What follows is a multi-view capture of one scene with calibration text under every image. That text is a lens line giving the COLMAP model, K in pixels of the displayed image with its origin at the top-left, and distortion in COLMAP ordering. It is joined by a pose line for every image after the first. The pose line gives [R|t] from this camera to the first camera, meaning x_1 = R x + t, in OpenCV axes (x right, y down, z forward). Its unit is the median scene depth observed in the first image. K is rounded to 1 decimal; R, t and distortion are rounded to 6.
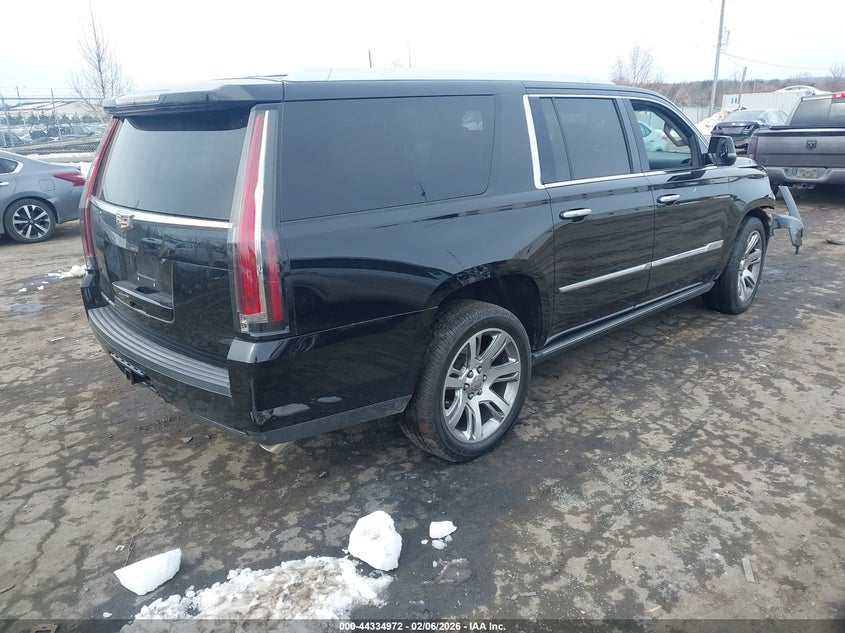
lens RADIAL K [[669.4, 0, 422.5], [0, 669.4, 316.5], [0, 0, 1]] dist [0.006197, 0.001243]
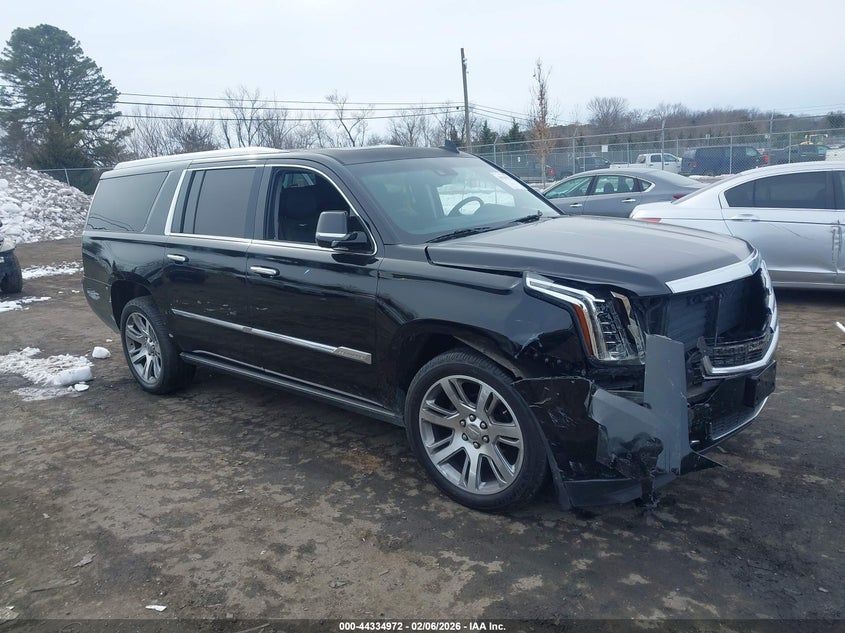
lens RADIAL K [[678.5, 0, 422.5], [0, 678.5, 316.5], [0, 0, 1]] dist [-0.005867, -0.004897]
pose [[0.071702, 0.238988, -0.968372, 2.099038], [-0.235885, 0.947393, 0.216344, -0.592225], [0.969132, 0.212912, 0.124304, 1.753863]]
